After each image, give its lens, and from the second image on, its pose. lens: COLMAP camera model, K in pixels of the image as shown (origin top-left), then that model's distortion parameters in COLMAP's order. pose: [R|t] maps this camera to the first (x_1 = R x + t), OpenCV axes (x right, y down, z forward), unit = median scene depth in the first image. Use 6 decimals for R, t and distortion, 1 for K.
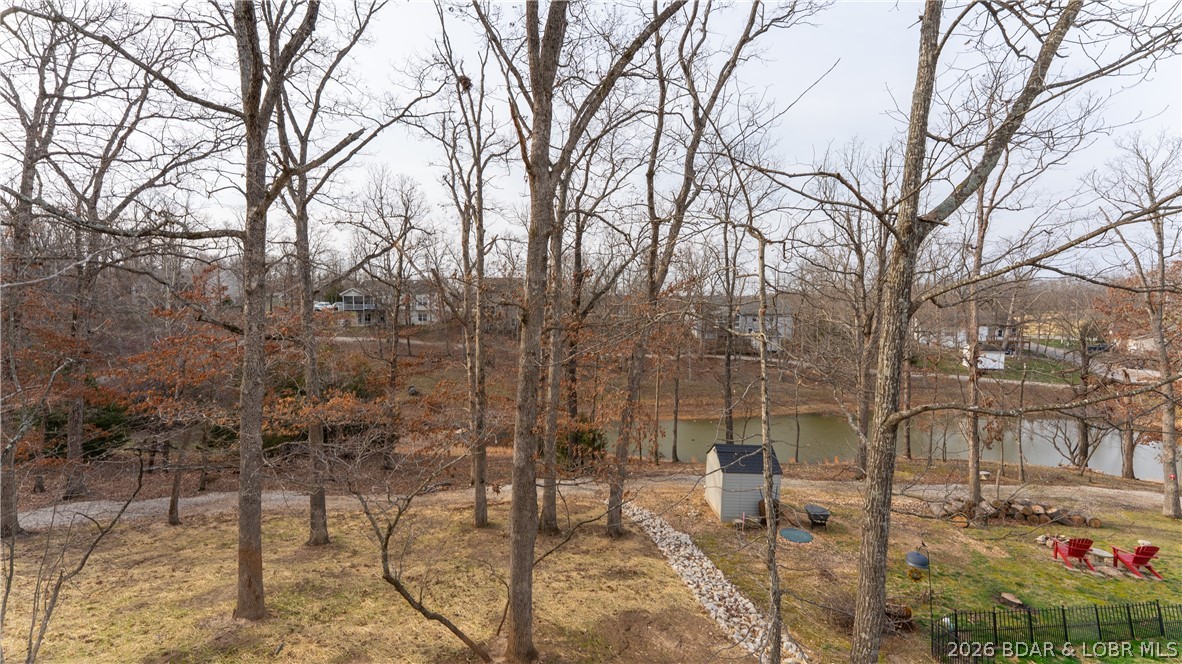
lens RADIAL K [[478.1, 0, 587.3], [0, 478.1, 331.5], [0, 0, 1]] dist [0.000088, -0.000657]
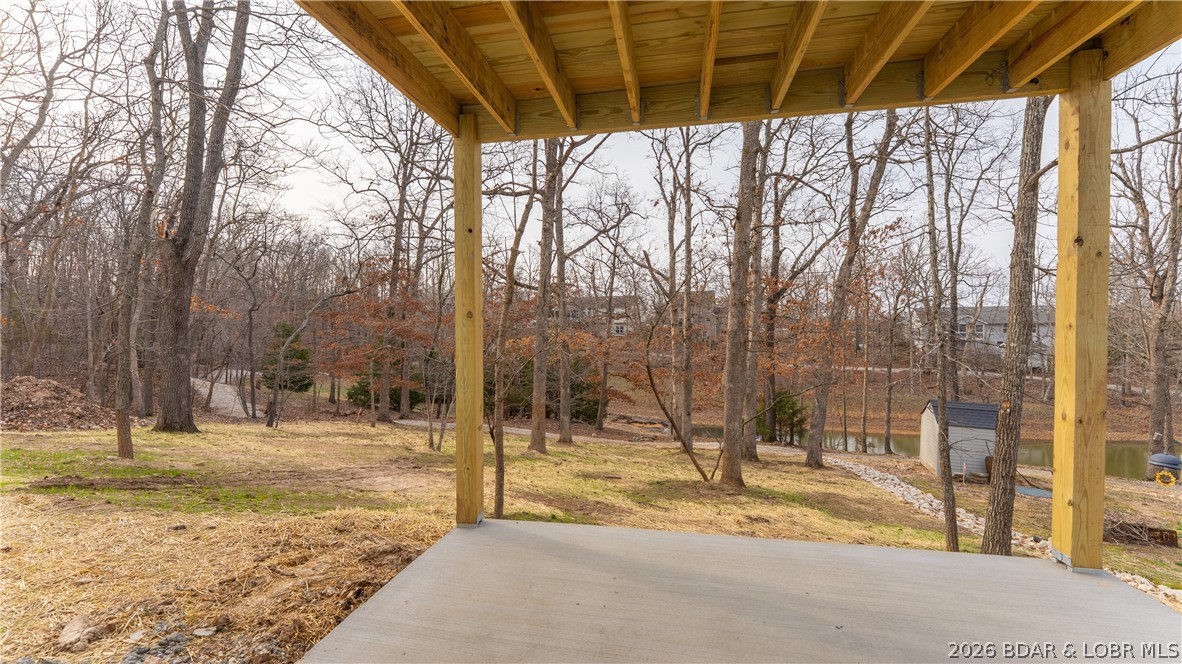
lens RADIAL K [[478.1, 0, 581.3], [0, 478.1, 329.6], [0, 0, 1]] dist [0.000088, -0.000657]
pose [[0.920736, -0.000417, -0.390185, -0.005385], [-0.022186, 0.998326, -0.053421, 0.165849], [0.389554, 0.057843, 0.919185, -0.176240]]
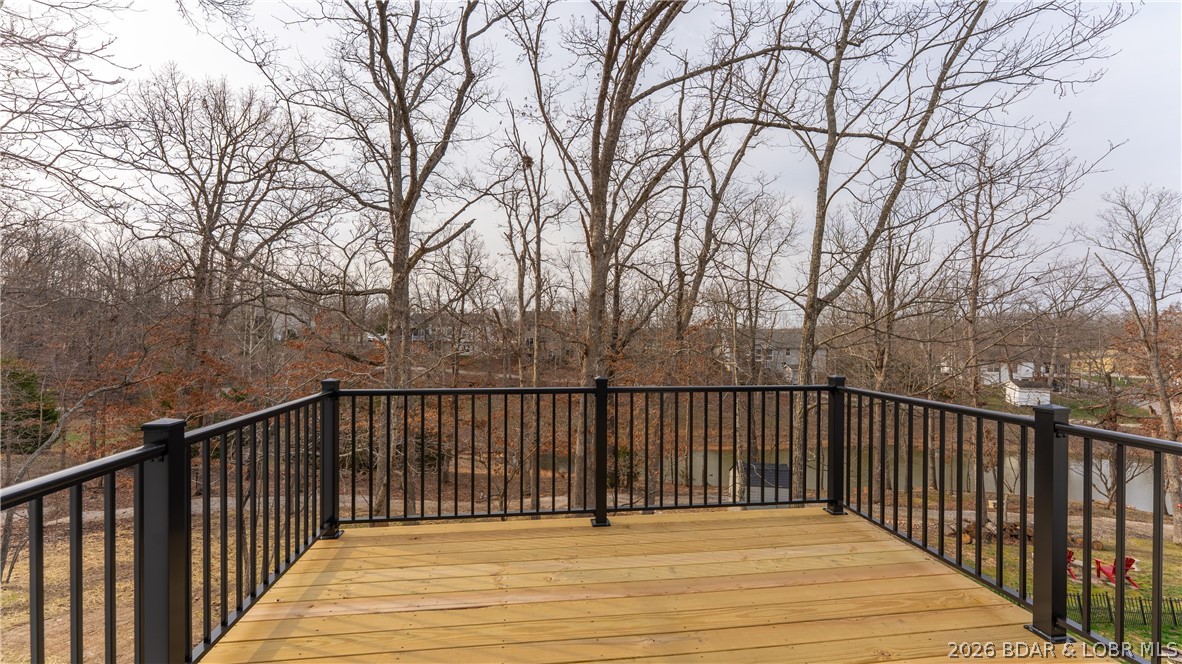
lens RADIAL K [[478.1, 0, 584.0], [0, 478.1, 329.1], [0, 0, 1]] dist [0.000088, -0.000657]
pose [[0.997003, 0.005162, -0.077189, -0.011191], [-0.010669, 0.997412, -0.071108, 0.003135], [0.076623, 0.071718, 0.994478, -0.201550]]
